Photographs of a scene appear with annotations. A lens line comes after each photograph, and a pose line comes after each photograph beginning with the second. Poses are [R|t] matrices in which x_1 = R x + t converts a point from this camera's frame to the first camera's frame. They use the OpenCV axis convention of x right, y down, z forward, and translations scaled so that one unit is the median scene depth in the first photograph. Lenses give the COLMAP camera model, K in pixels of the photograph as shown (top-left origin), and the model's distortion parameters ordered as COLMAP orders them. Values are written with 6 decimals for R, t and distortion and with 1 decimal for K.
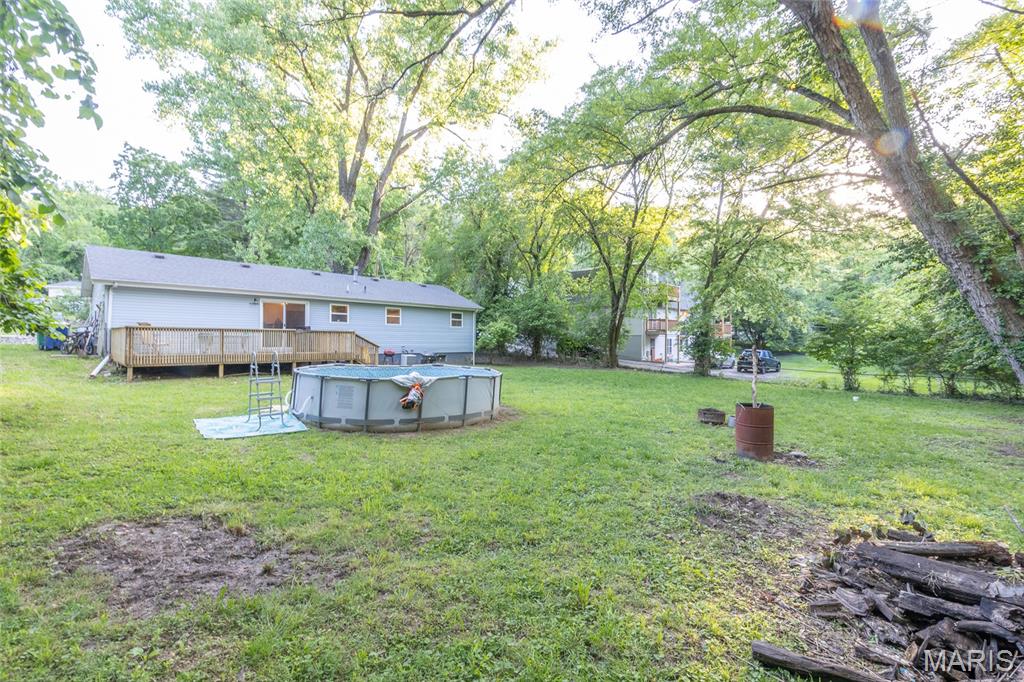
lens RADIAL K [[461.0, 0, 520.2], [0, 461.0, 339.8], [0, 0, 1]] dist [-0.002601, -0.000626]
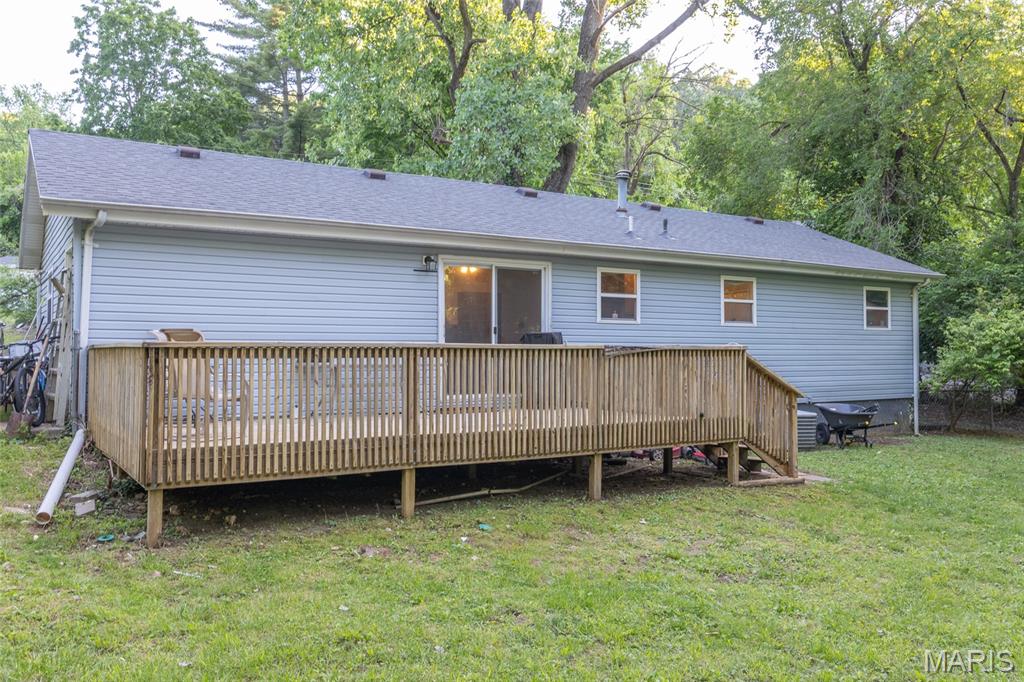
lens RADIAL K [[931.3, 0, 509.9], [0, 931.3, 337.2], [0, 0, 1]] dist [-0.003178, 0.010581]
pose [[0.960407, -0.010647, -0.278397, -0.313908], [0.005872, 0.999821, -0.017979, -0.014149], [0.278539, 0.015632, 0.960298, 0.334927]]
